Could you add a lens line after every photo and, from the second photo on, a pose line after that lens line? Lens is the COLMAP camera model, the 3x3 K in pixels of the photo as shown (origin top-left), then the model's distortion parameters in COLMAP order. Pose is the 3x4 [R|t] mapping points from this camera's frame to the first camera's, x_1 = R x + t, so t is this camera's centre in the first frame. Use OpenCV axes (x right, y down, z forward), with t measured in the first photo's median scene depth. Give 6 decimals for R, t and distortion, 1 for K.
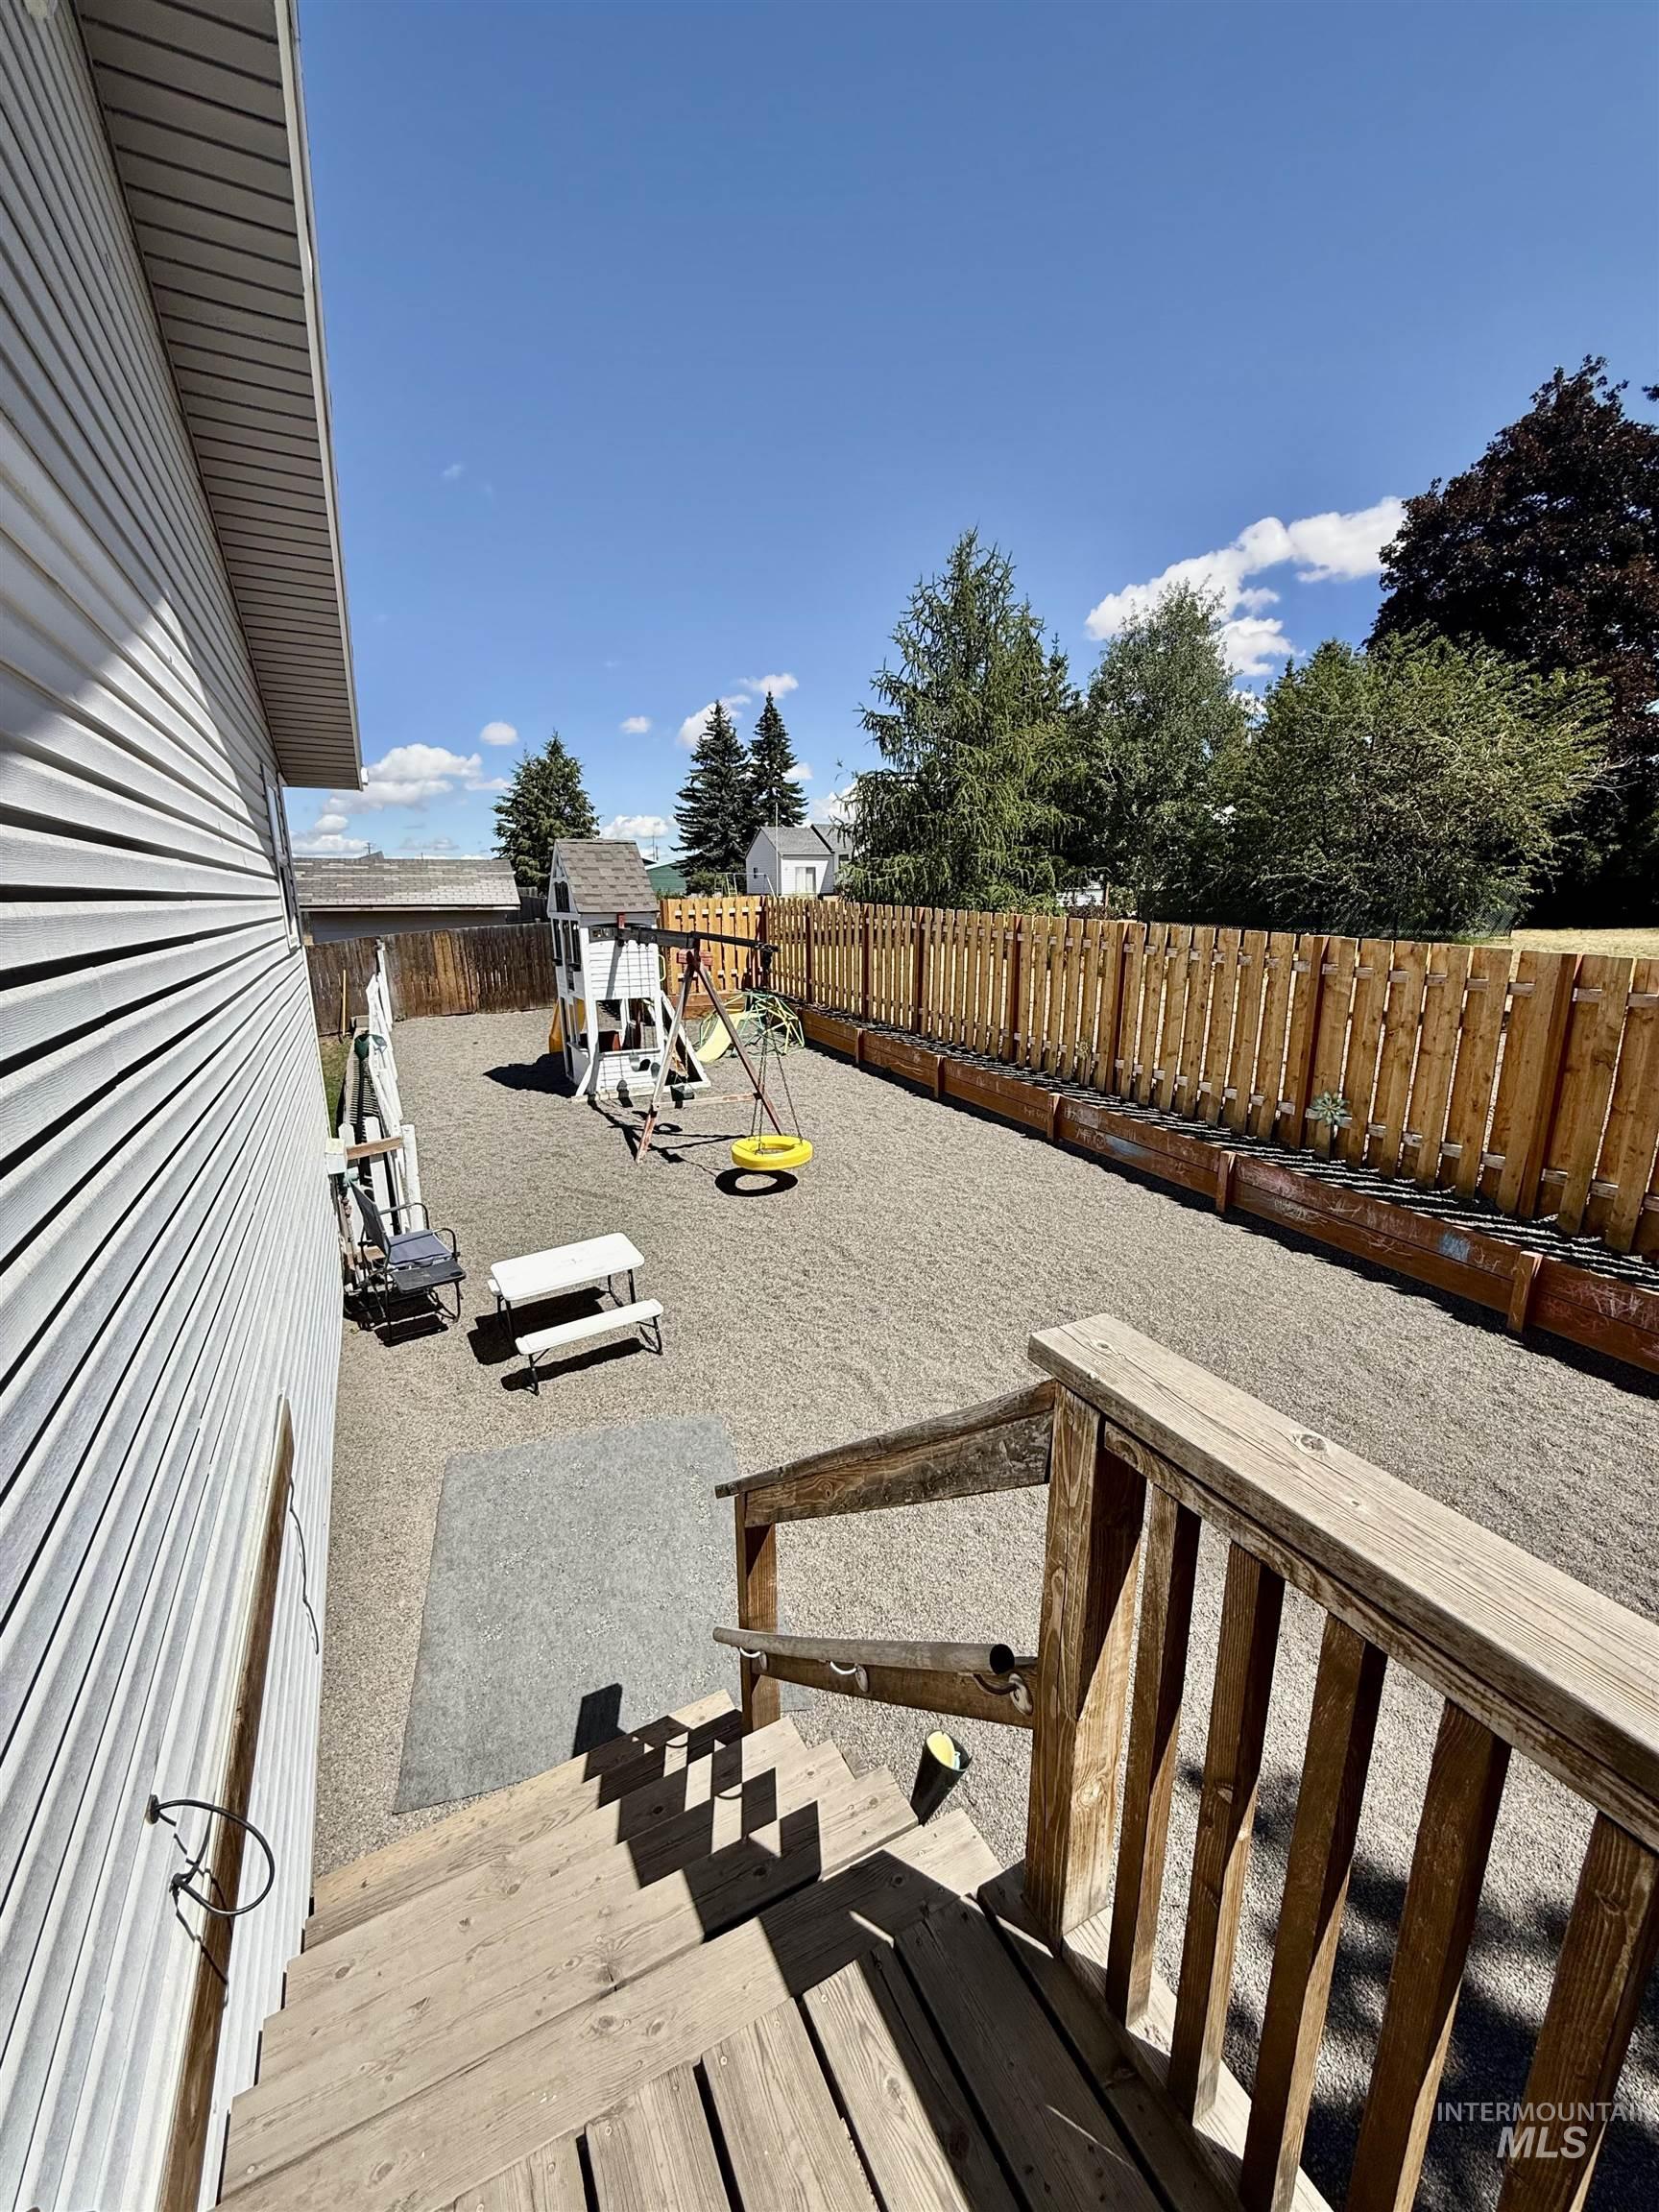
lens RADIAL K [[884.7, 0, 828.0], [0, 884.7, 1102.0], [0, 0, 1]] dist [-0.000638, 0.000832]
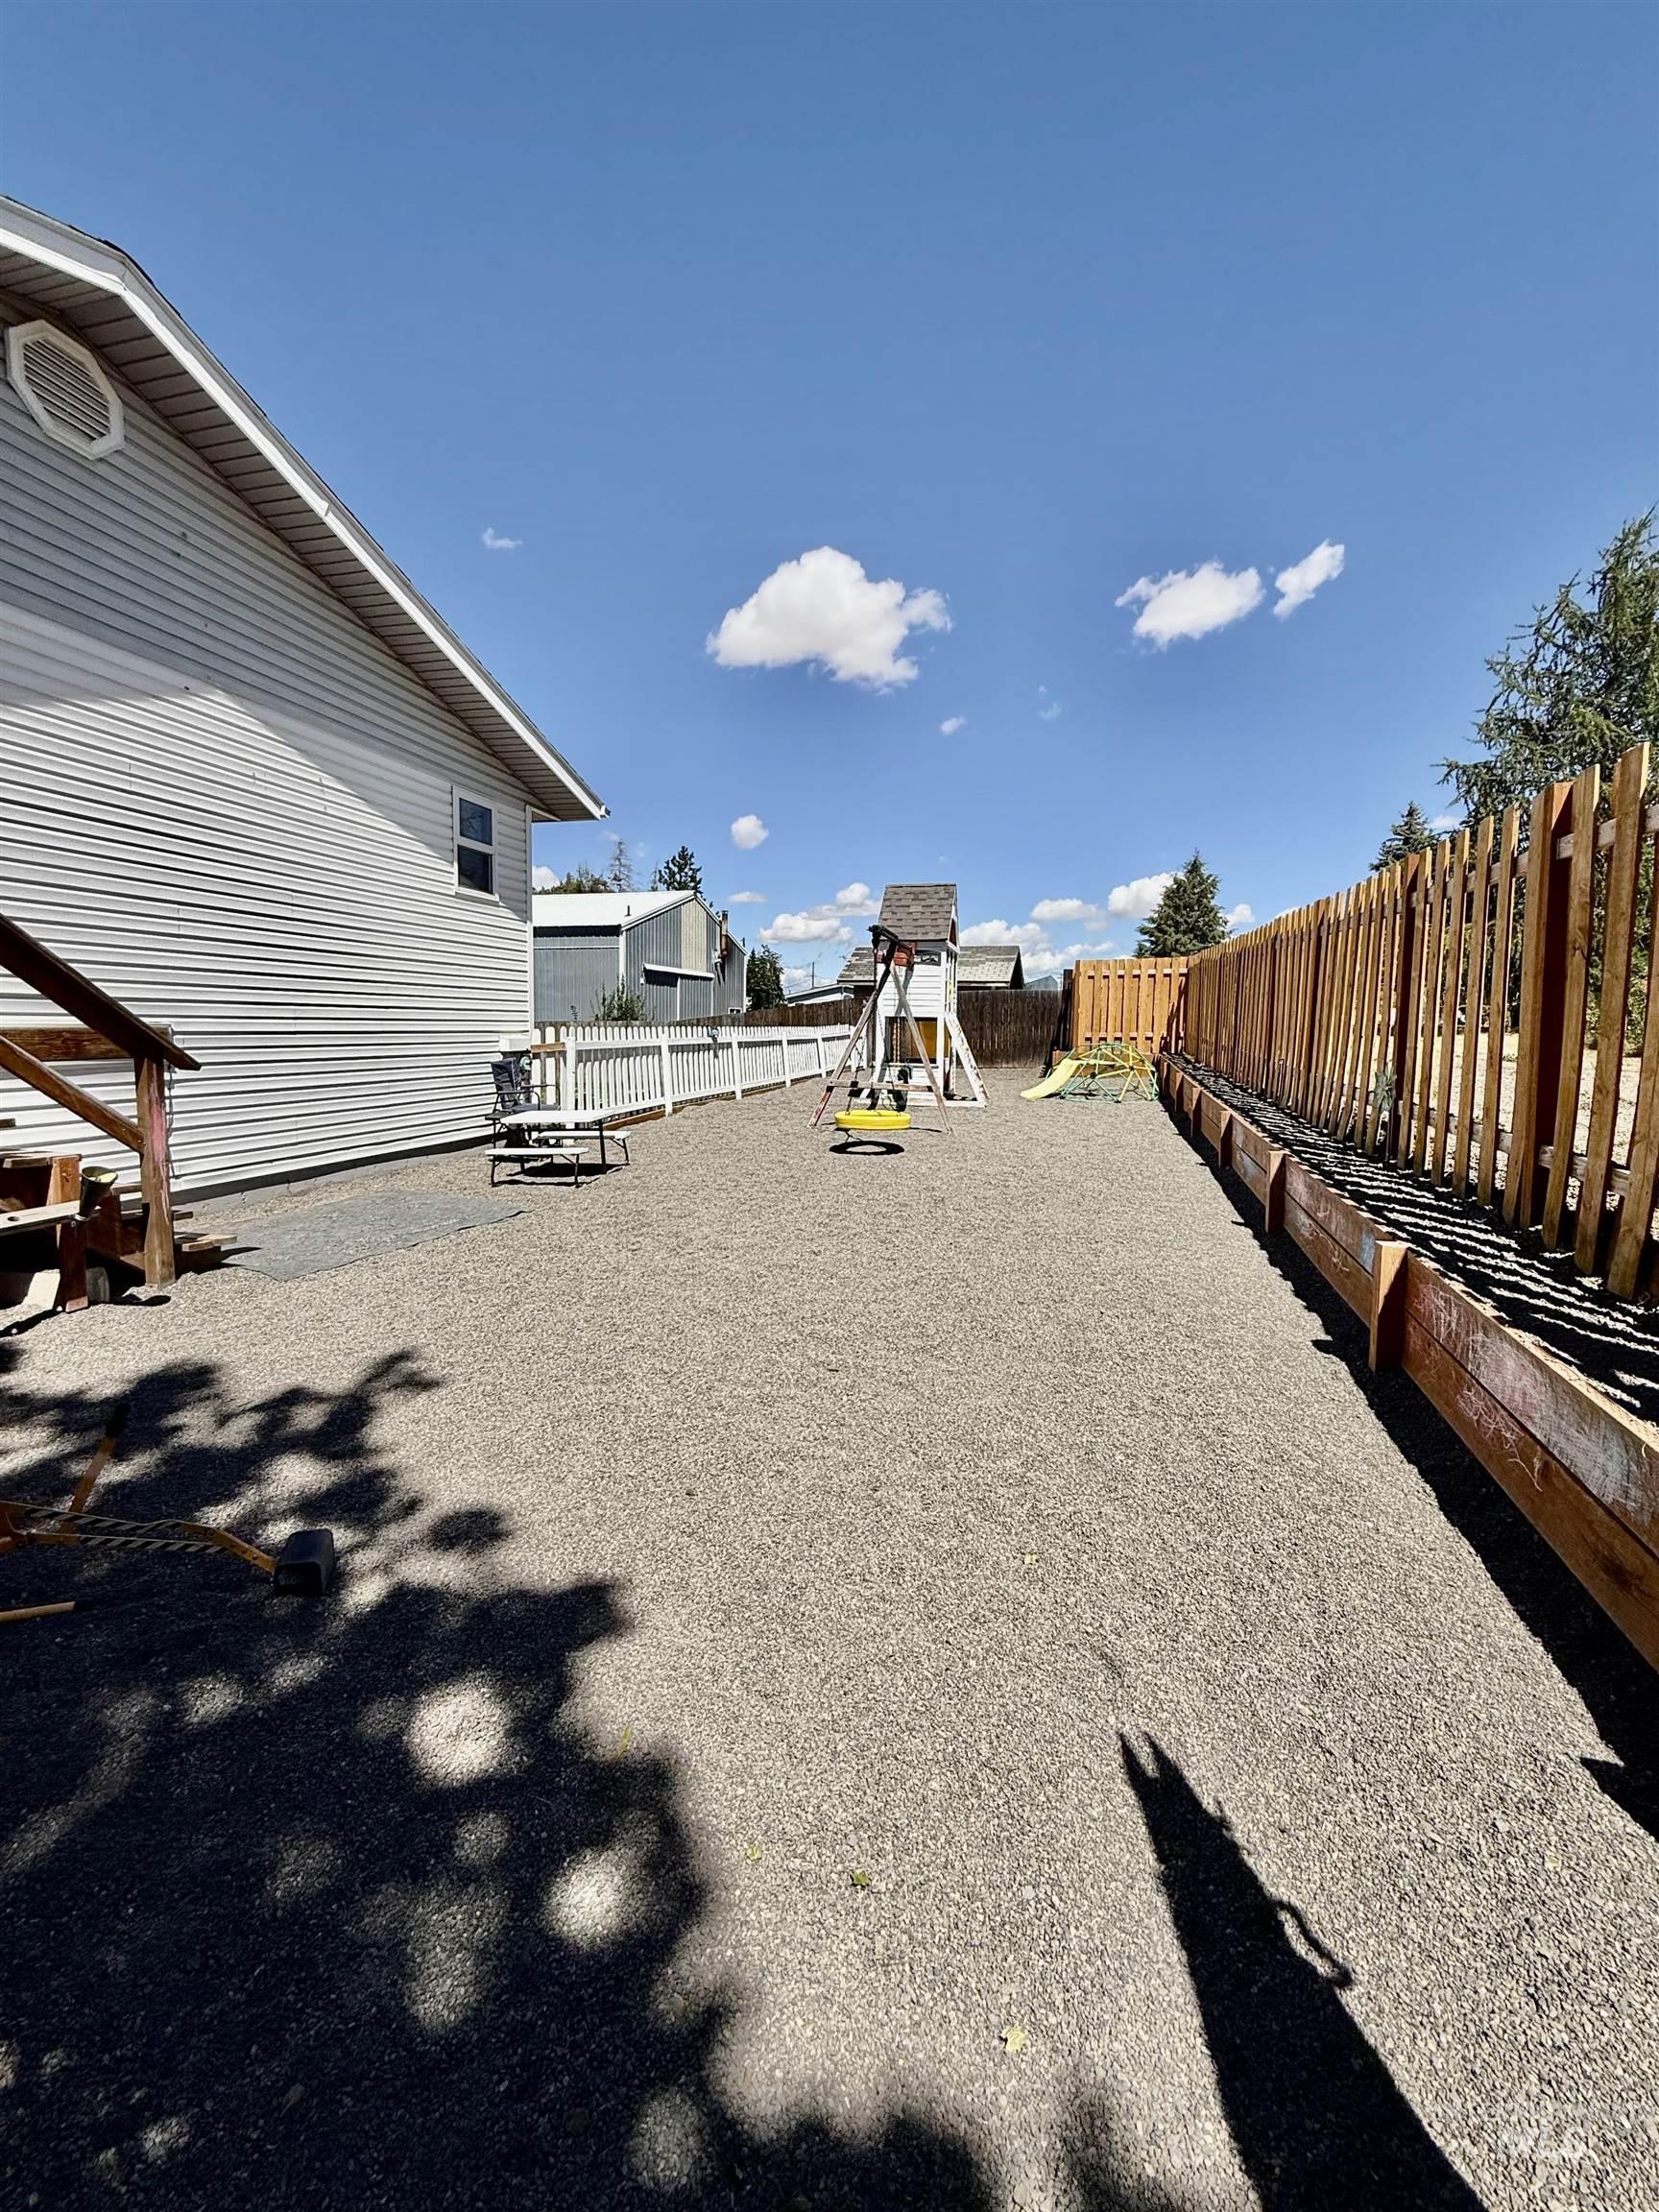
lens RADIAL K [[884.7, 0, 828.0], [0, 884.7, 1102.0], [0, 0, 1]] dist [-0.000638, 0.000832]
pose [[0.716499, 0.067925, -0.694274, 0.224979], [-0.172871, 0.981493, -0.082379, 0.046261], [0.675830, 0.179044, 0.714981, 0.059820]]
